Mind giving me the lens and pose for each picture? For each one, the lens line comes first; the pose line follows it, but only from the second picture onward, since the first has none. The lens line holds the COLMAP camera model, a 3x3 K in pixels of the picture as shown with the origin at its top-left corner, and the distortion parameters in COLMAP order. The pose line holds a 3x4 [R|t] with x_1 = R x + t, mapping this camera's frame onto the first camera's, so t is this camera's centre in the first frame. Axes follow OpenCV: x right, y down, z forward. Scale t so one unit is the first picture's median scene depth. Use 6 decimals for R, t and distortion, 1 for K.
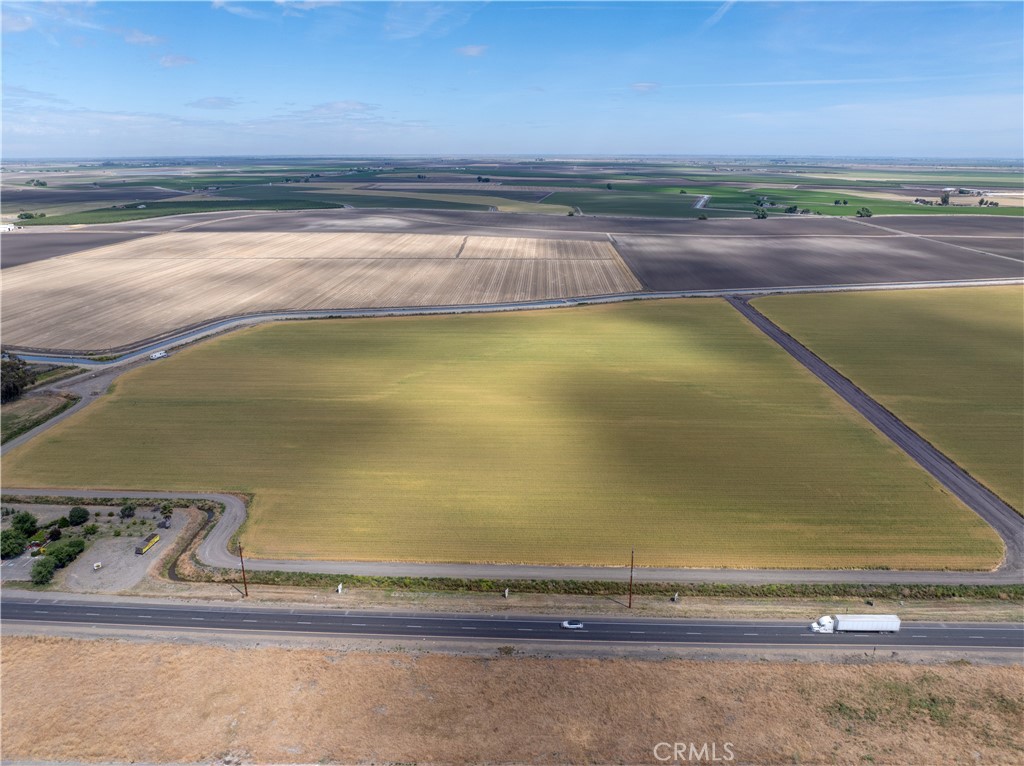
lens RADIAL K [[709.5, 0, 512.0], [0, 709.5, 383.0], [0, 0, 1]] dist [-0.034404, 0.005799]
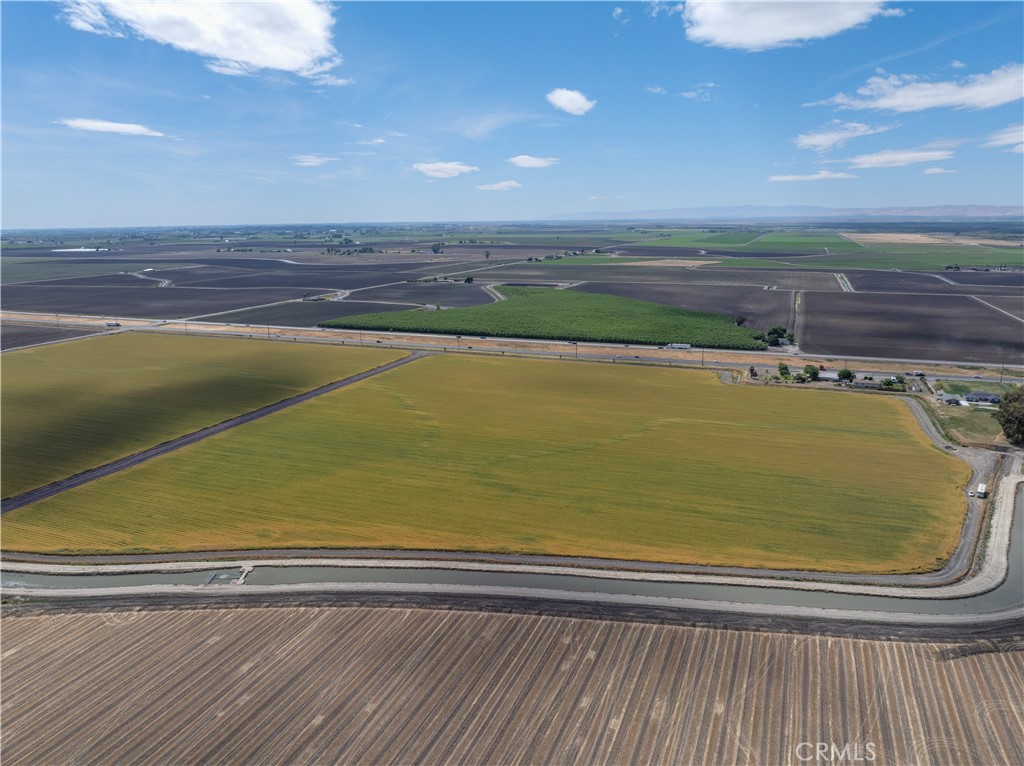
lens RADIAL K [[709.5, 0, 512.0], [0, 709.5, 383.0], [0, 0, 1]] dist [-0.034404, 0.005799]
pose [[-0.938782, -0.067226, 0.337889, -0.077583], [0.116693, 0.860751, 0.495469, -0.147131], [-0.324146, 0.504567, -0.800213, 0.451870]]
